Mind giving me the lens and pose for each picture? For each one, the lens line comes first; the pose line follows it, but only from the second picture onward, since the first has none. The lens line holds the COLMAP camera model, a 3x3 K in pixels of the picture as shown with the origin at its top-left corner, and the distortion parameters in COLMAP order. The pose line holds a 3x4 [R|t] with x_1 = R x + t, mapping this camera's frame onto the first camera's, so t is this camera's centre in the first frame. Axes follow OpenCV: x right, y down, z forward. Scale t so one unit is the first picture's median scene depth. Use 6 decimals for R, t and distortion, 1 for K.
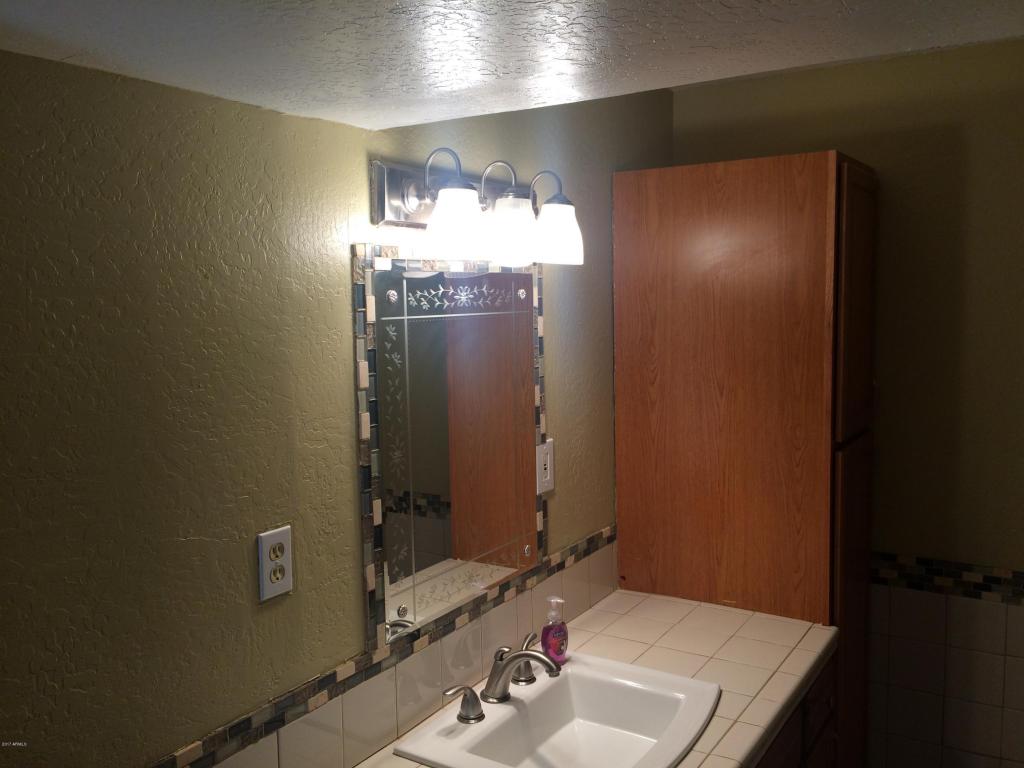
lens RADIAL K [[884.8, 0, 512.0], [0, 884.8, 384.0], [0, 0, 1]] dist [0.035229, -0.013598]
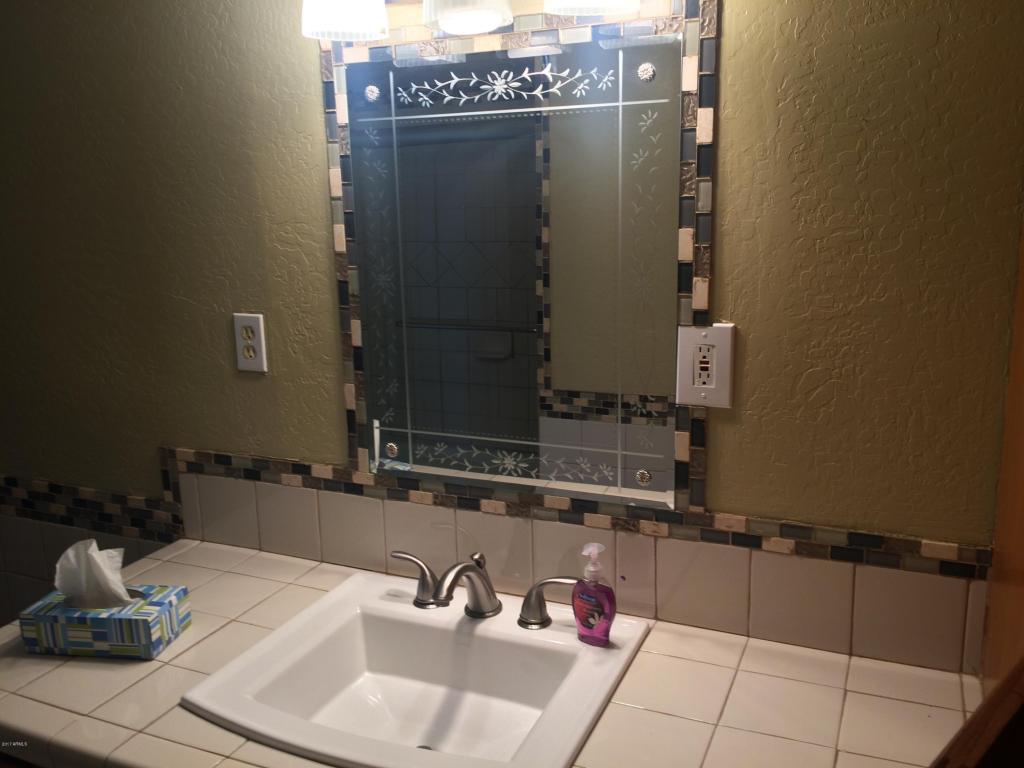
lens RADIAL K [[884.8, 0, 512.0], [0, 884.8, 384.0], [0, 0, 1]] dist [0.035229, -0.013598]
pose [[0.148604, 0.235721, -0.960392, 0.767330], [-0.075245, 0.971055, 0.226695, -0.028763], [0.986030, 0.038577, 0.162039, 0.973760]]
